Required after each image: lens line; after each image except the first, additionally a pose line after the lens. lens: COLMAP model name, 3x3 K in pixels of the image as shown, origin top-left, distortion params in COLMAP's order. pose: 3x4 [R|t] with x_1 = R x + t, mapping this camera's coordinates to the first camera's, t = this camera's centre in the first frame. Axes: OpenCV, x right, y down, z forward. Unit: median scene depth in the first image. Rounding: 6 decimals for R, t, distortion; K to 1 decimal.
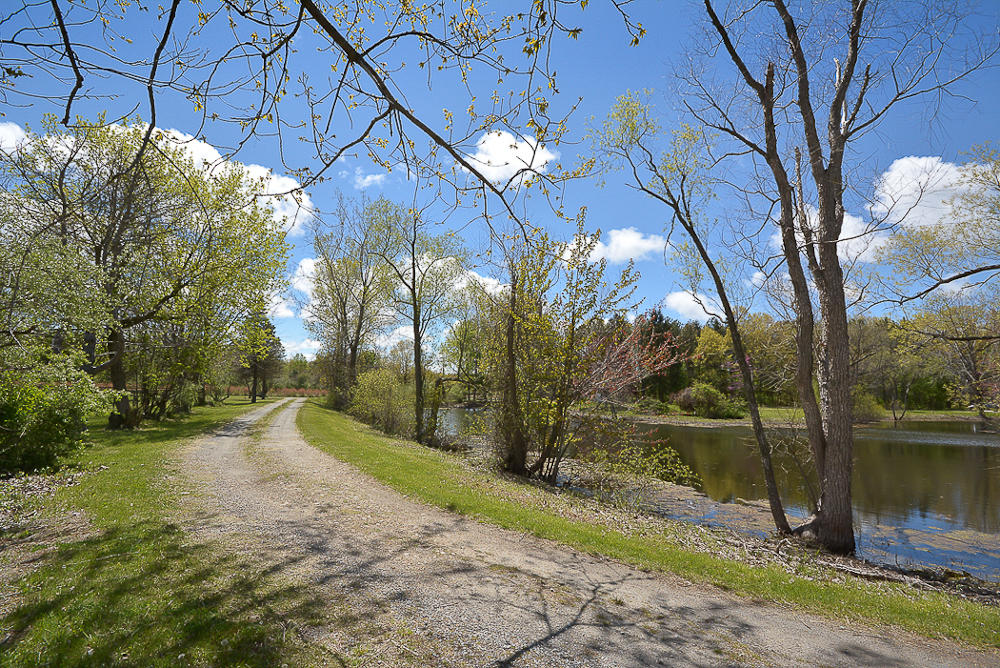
lens RADIAL K [[486.1, 0, 499.4], [0, 486.1, 336.2], [0, 0, 1]] dist [-0.002572, -0.002857]
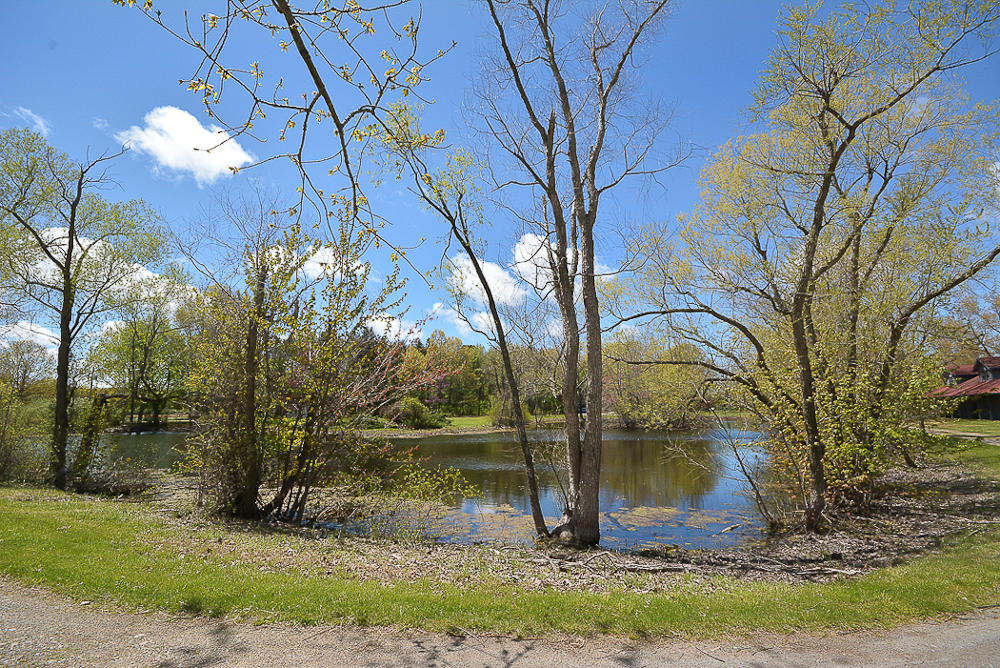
lens RADIAL K [[449.0, 0, 500.7], [0, 449.0, 332.5], [0, 0, 1]] dist [-0.006963, -0.000394]
pose [[0.800541, 0.074582, 0.594619, -0.084228], [-0.046610, 0.996969, -0.062296, 0.013728], [-0.597462, 0.022156, 0.801591, 0.176145]]
